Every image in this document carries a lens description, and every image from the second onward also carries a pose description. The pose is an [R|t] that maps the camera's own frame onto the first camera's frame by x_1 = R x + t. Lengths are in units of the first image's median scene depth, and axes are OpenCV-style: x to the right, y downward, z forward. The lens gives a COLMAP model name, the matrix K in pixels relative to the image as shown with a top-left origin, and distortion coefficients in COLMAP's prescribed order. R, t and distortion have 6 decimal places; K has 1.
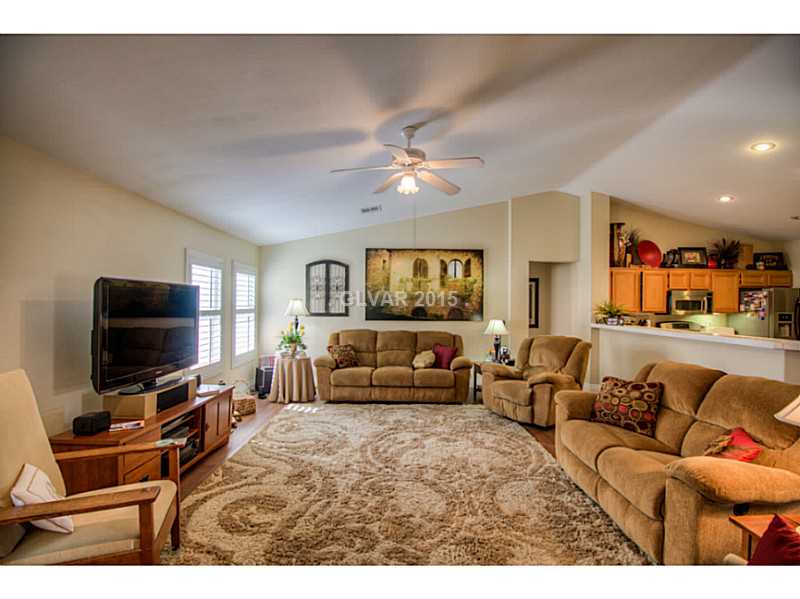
lens RADIAL K [[374.0, 0, 407.2], [0, 374.0, 300.1], [0, 0, 1]] dist [-0.003107, -0.009665]
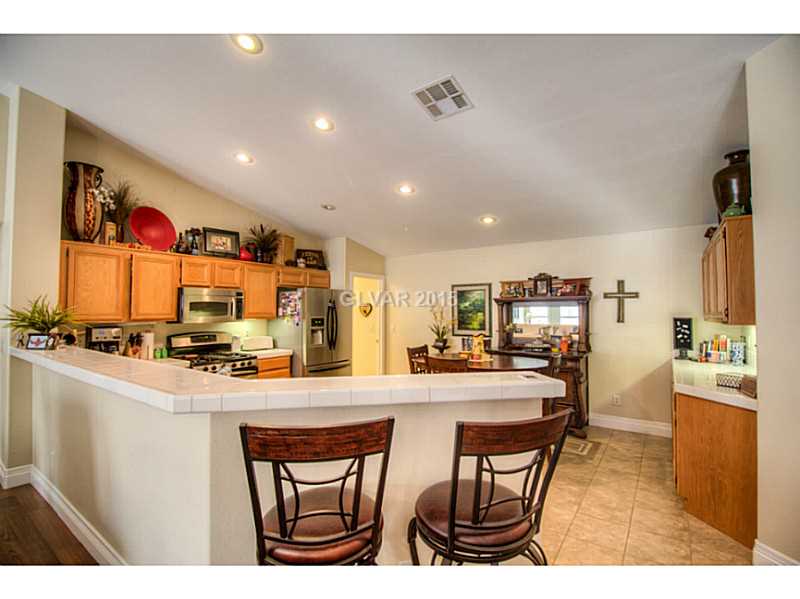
lens RADIAL K [[374.0, 0, 405.8], [0, 374.0, 299.0], [0, 0, 1]] dist [-0.003107, -0.009665]
pose [[0.606486, 0.014407, 0.794963, 0.410575], [-0.000830, 0.999847, -0.017487, 0.006754], [-0.795093, 0.009946, 0.606405, 0.275213]]
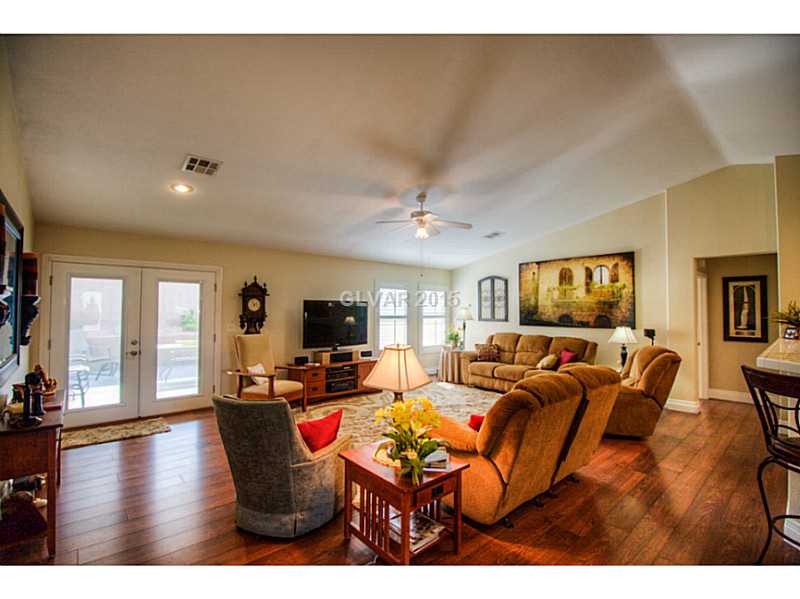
lens RADIAL K [[374.0, 0, 406.3], [0, 374.0, 300.7], [0, 0, 1]] dist [-0.003107, -0.009665]
pose [[0.644281, -0.026483, -0.764330, 0.555392], [0.008874, 0.999592, -0.027154, 0.005905], [0.764737, 0.010713, 0.644253, -0.017108]]
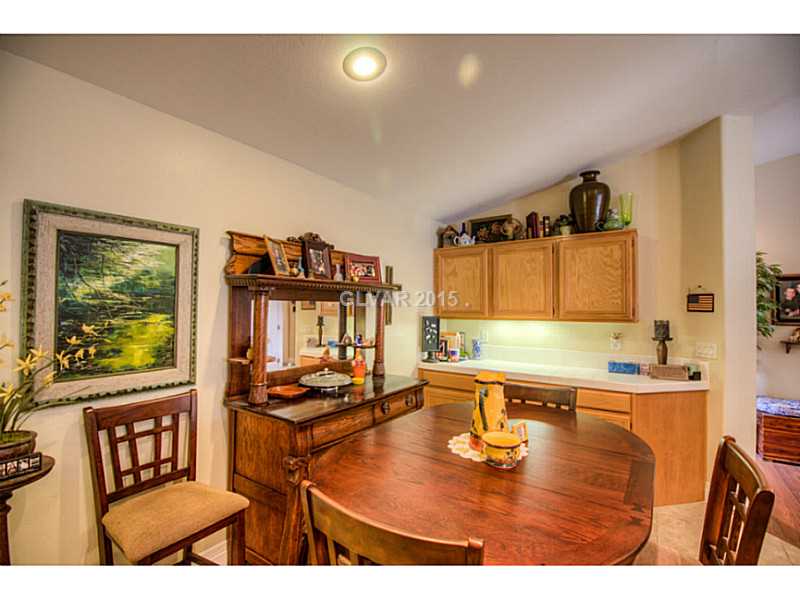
lens RADIAL K [[374.0, 0, 400.5], [0, 374.0, 297.9], [0, 0, 1]] dist [-0.003107, -0.009665]
pose [[-0.796375, 0.002293, 0.604798, 0.898692], [-0.017530, 0.999485, -0.026873, 0.015500], [-0.604549, -0.032003, -0.795925, 0.781107]]
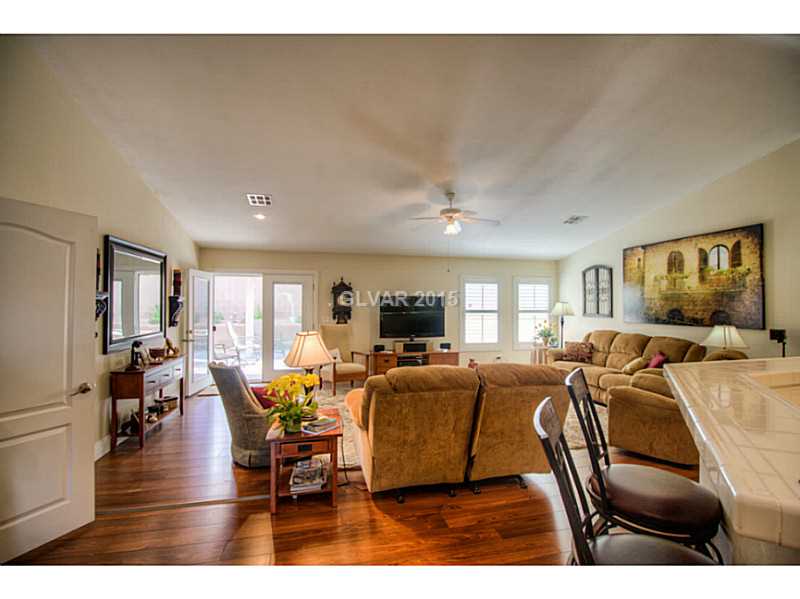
lens RADIAL K [[374.0, 0, 405.2], [0, 374.0, 300.0], [0, 0, 1]] dist [-0.003107, -0.009665]
pose [[0.197714, -0.022012, -0.980013, 0.744857], [0.009061, 0.999746, -0.020627, 0.011269], [0.980218, -0.004801, 0.197863, 0.243460]]
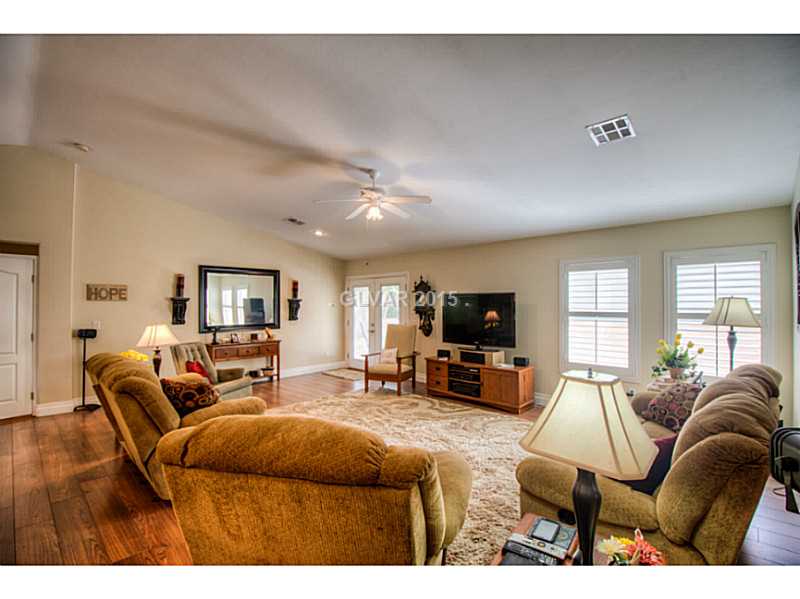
lens RADIAL K [[374.0, 0, 403.1], [0, 374.0, 299.2], [0, 0, 1]] dist [-0.003107, -0.009665]
pose [[-0.716514, -0.017835, -0.697345, 0.414567], [0.001563, 0.999630, -0.027171, 0.014350], [0.697571, -0.020559, -0.716221, 0.987593]]
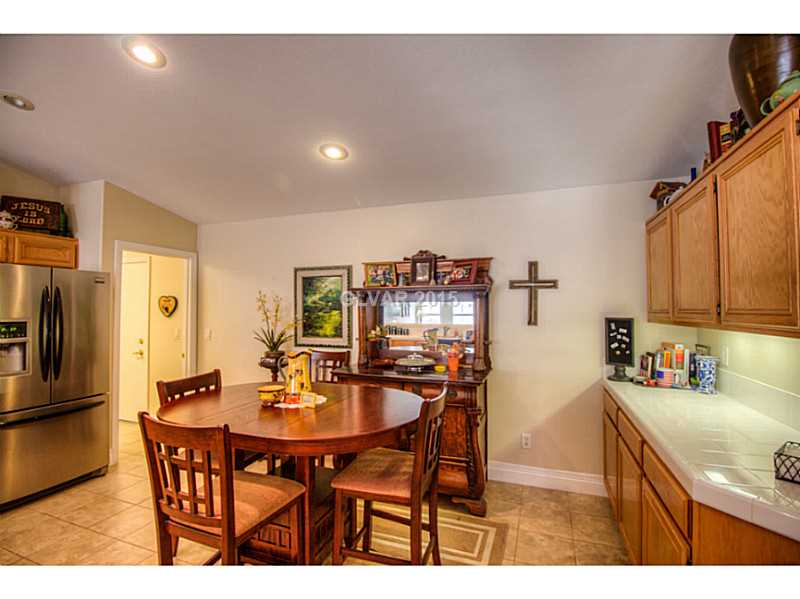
lens RADIAL K [[374.0, 0, 405.4], [0, 374.0, 300.2], [0, 0, 1]] dist [-0.003107, -0.009665]
pose [[0.376755, 0.008818, 0.926271, 0.721324], [-0.003397, 0.999961, -0.008138, 0.011509], [-0.926307, -0.000081, 0.376770, 0.351651]]
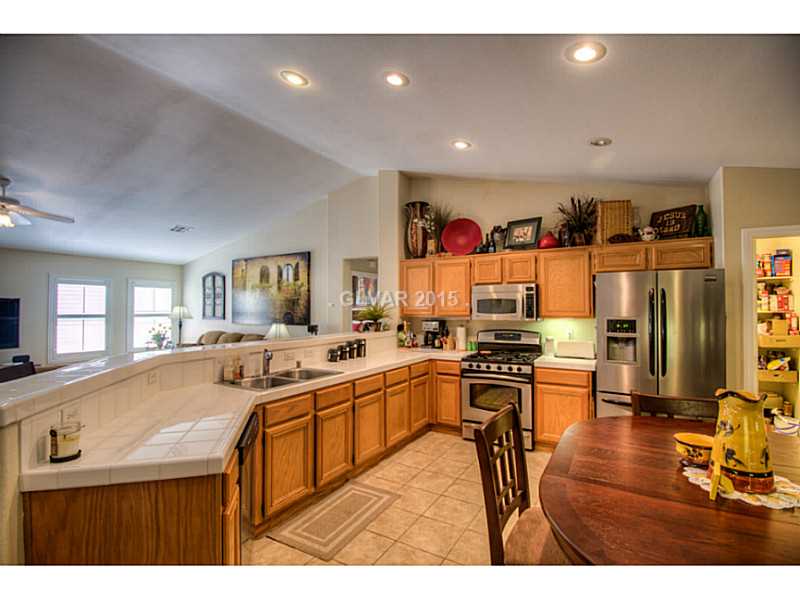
lens RADIAL K [[374.0, 0, 404.9], [0, 374.0, 301.0], [0, 0, 1]] dist [-0.003107, -0.009665]
pose [[0.841911, -0.020823, -0.539215, 0.955781], [0.014478, 0.999767, -0.016002, 0.012350], [0.539423, 0.005666, 0.842016, 0.327850]]
